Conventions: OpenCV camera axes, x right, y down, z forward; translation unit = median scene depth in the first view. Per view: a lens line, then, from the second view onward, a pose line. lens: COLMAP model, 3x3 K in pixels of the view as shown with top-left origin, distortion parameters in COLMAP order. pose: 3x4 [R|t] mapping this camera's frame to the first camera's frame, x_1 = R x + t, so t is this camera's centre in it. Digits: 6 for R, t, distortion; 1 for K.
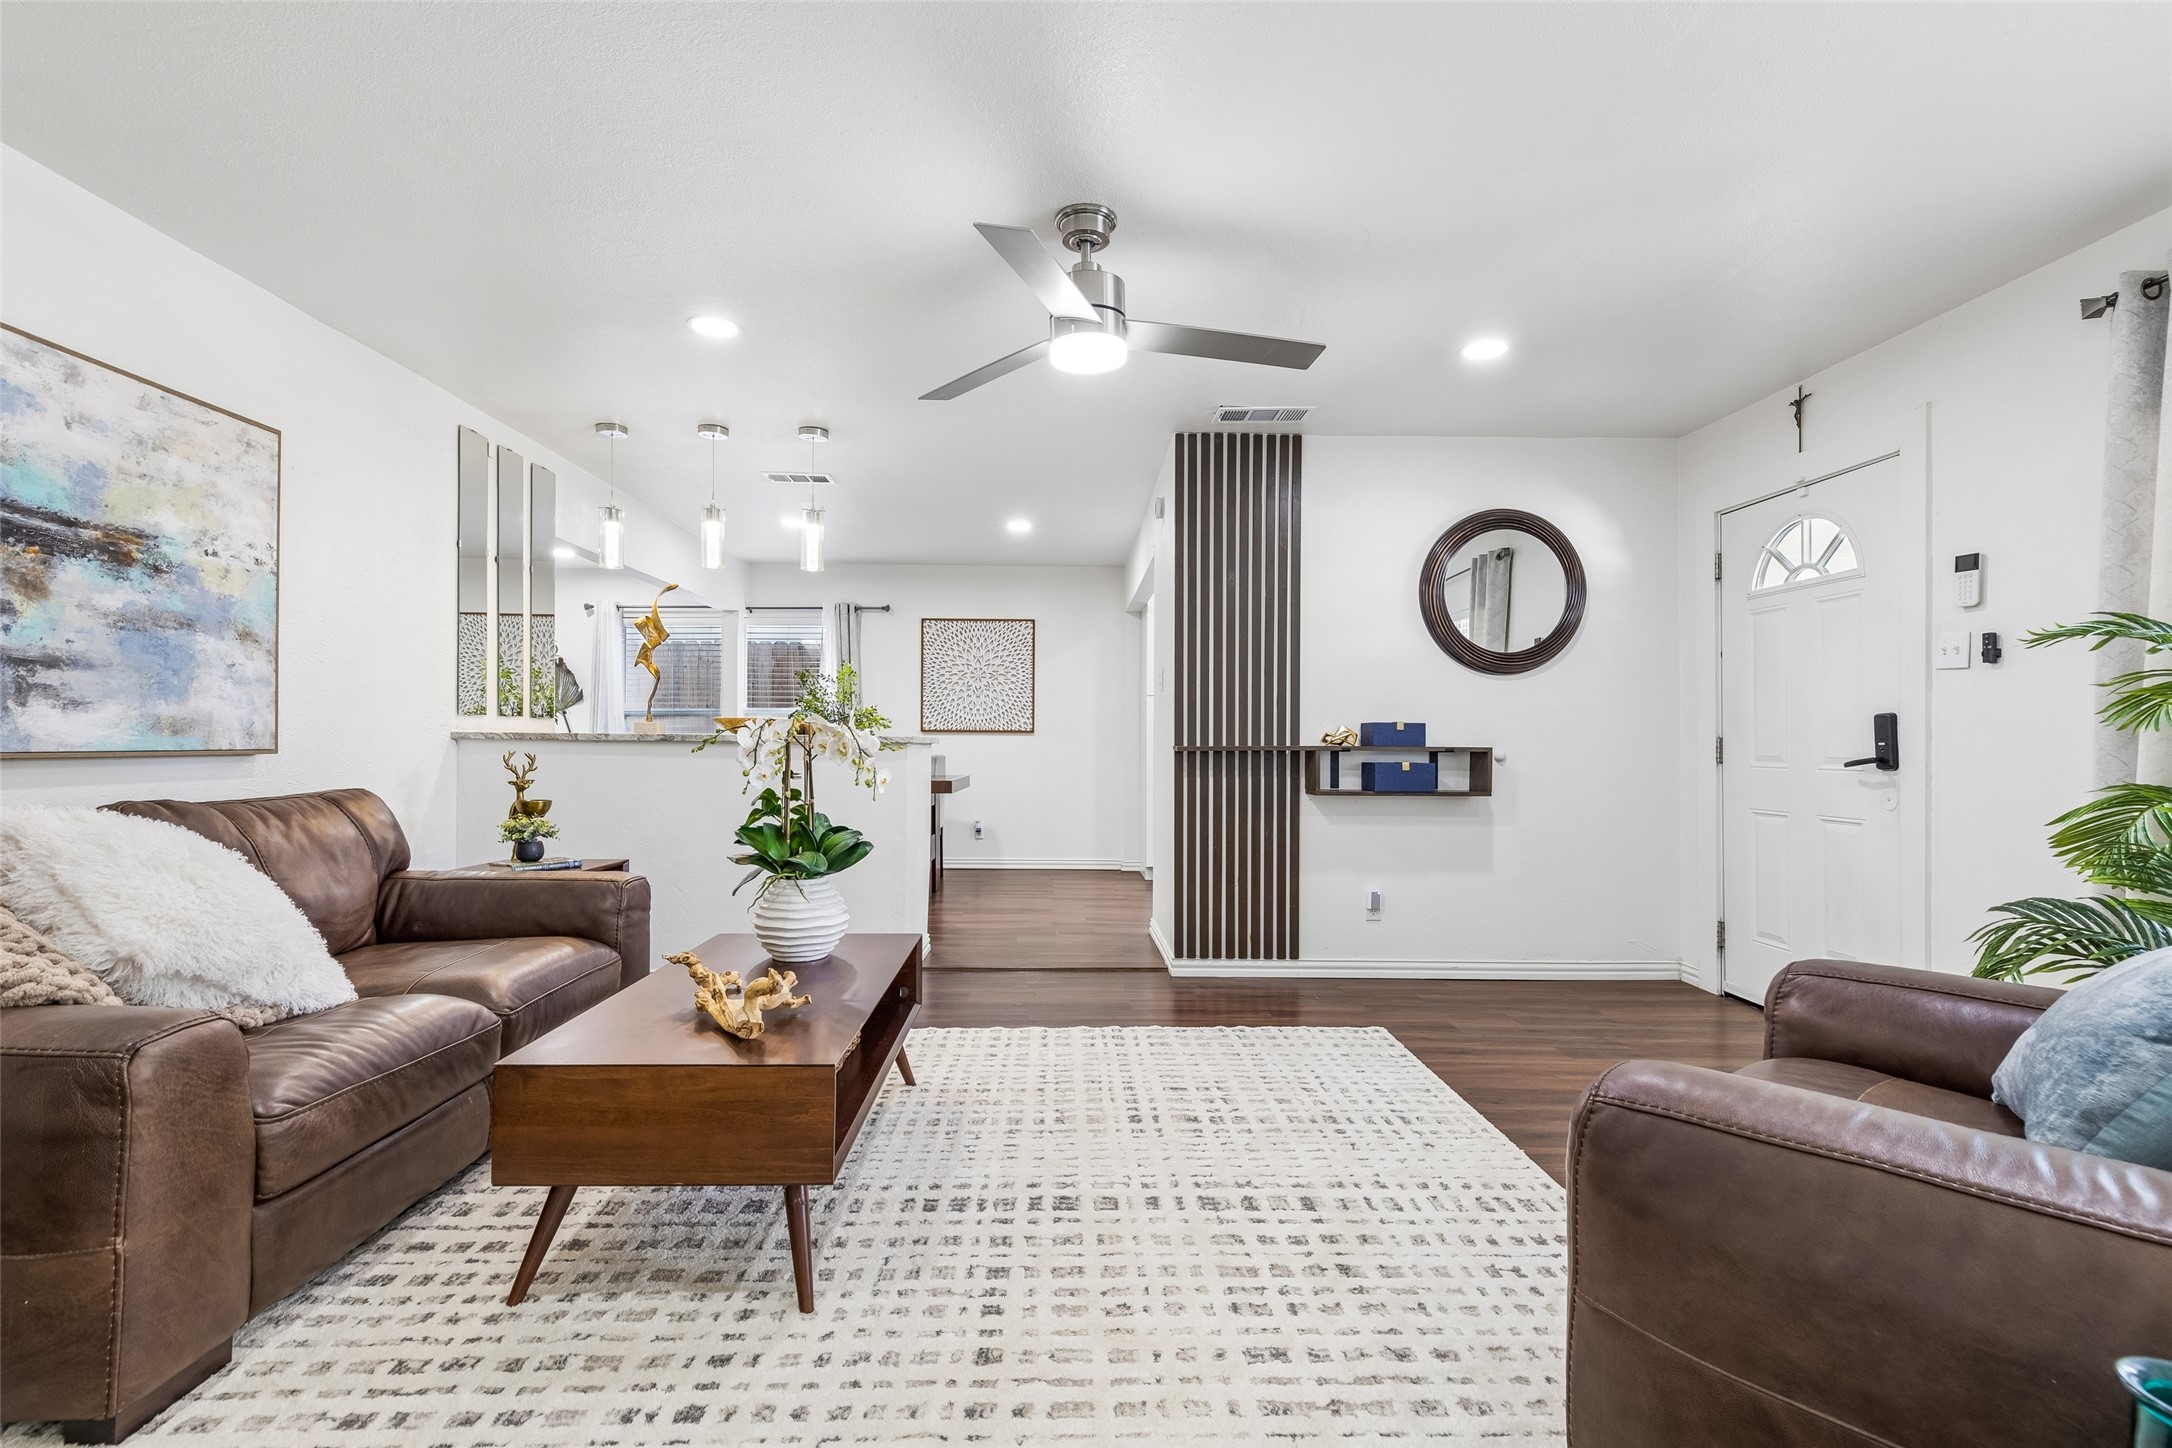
lens RADIAL K [[993.0, 0, 1086.5], [0, 993.0, 733.5], [0, 0, 1]] dist [0.009082, -0.000698]
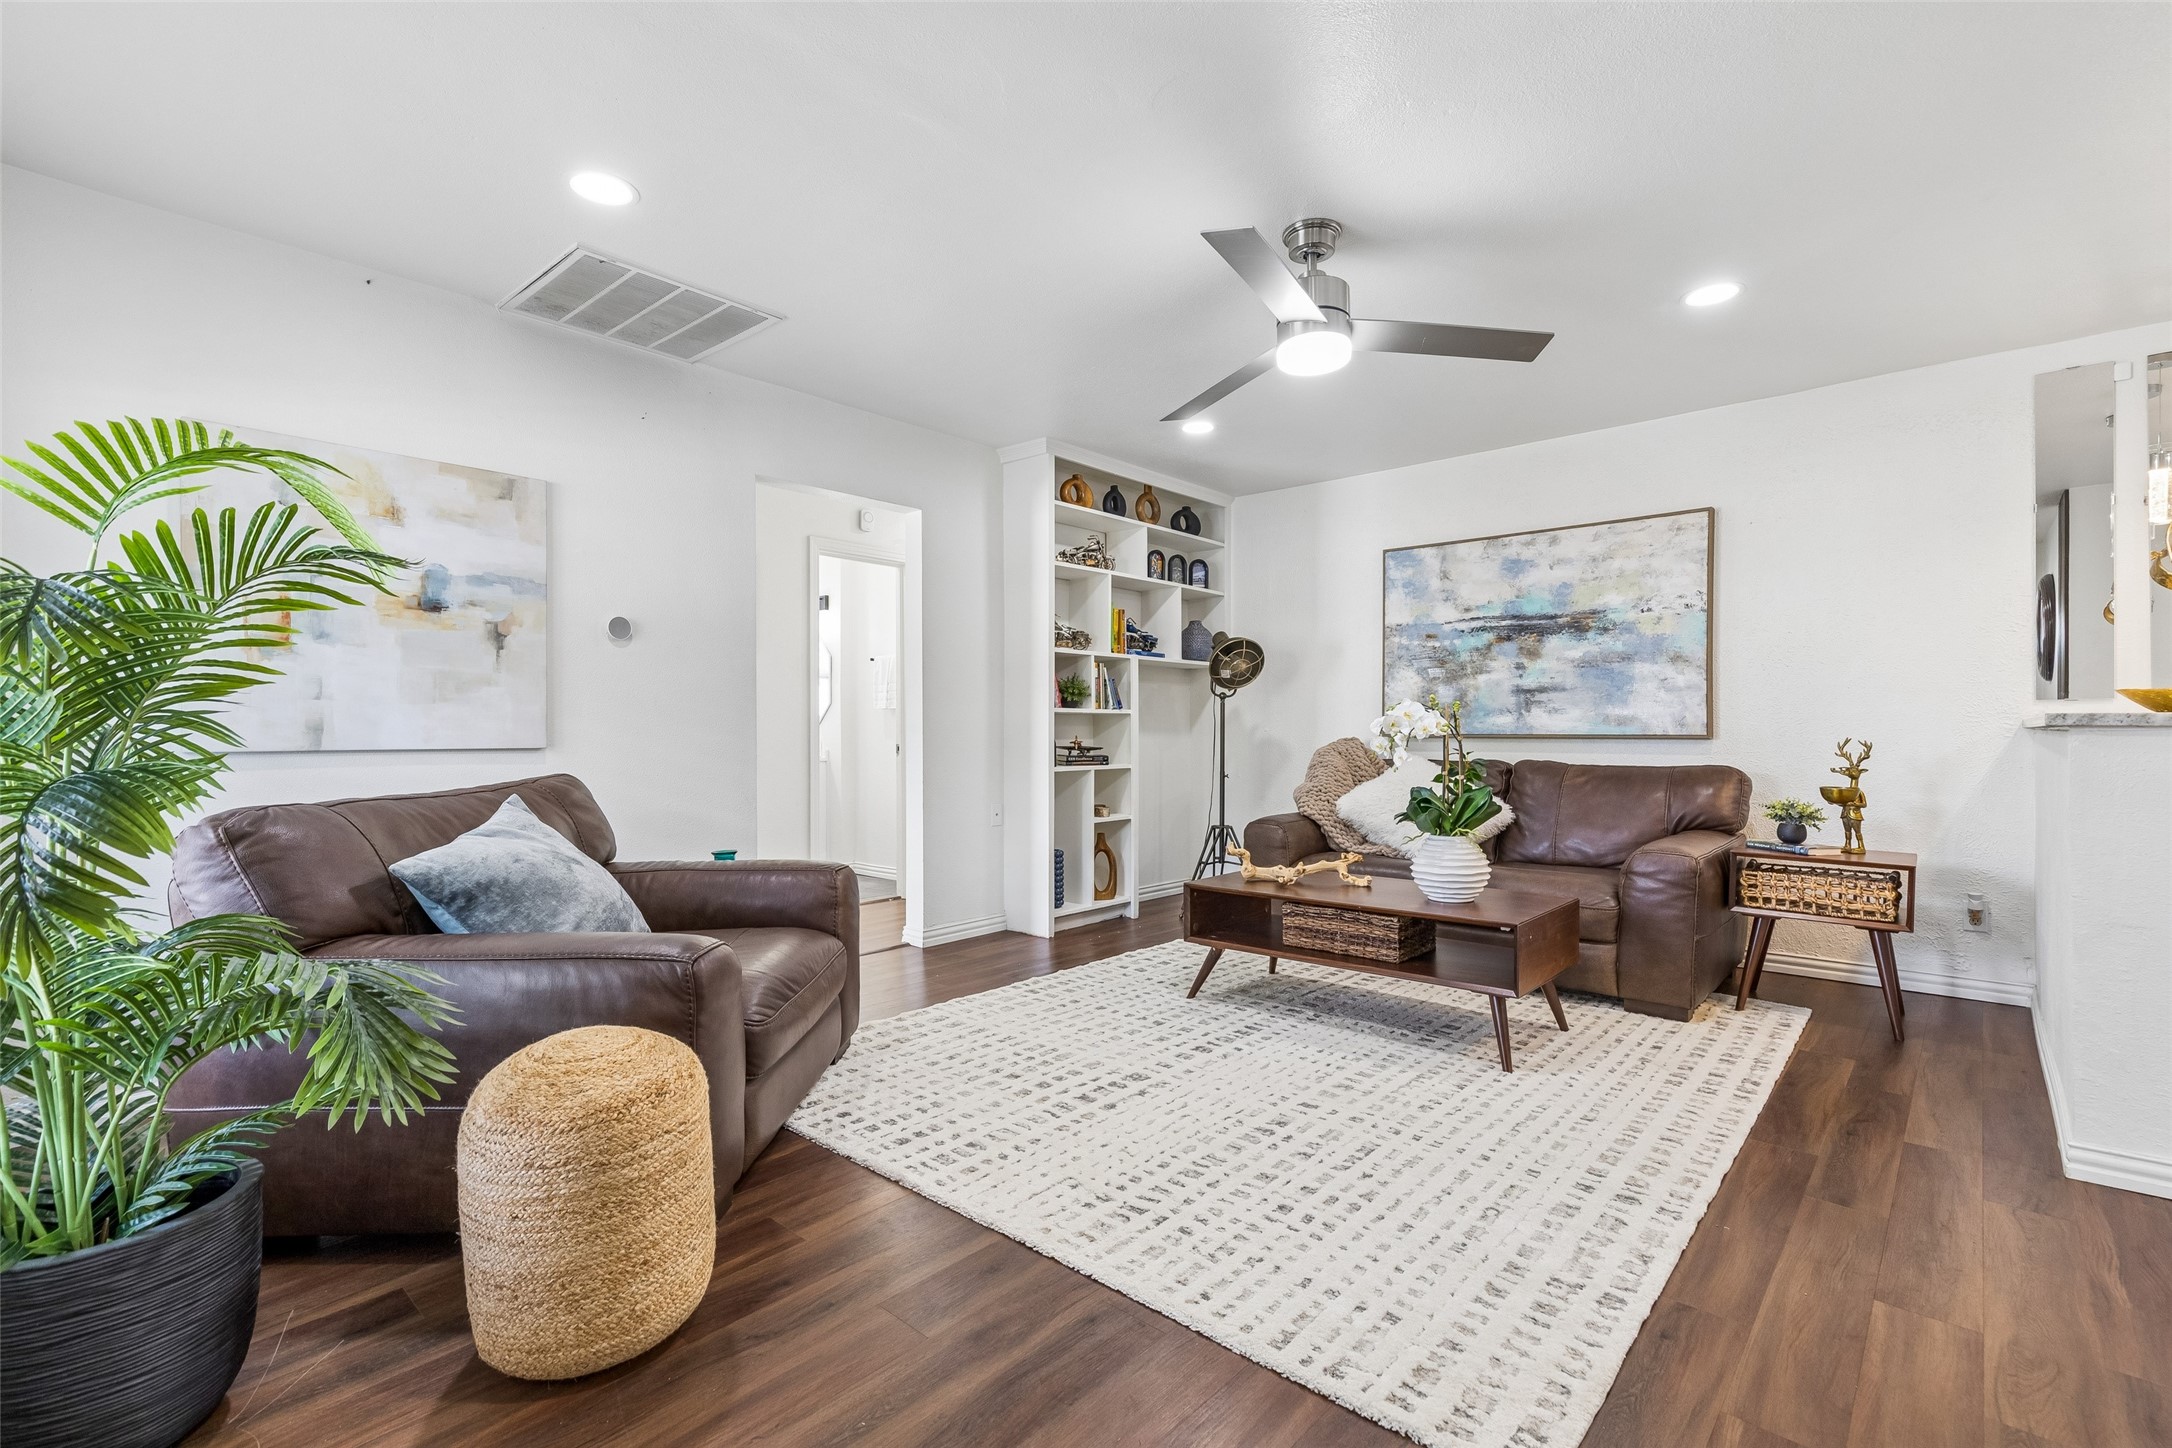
lens RADIAL K [[993.0, 0, 1090.2], [0, 993.0, 731.8], [0, 0, 1]] dist [0.009082, -0.000698]
pose [[-0.689829, -0.007039, -0.723939, 0.945414], [-0.001637, 0.999965, -0.008163, 0.028120], [0.723971, -0.004446, -0.689816, 1.579776]]
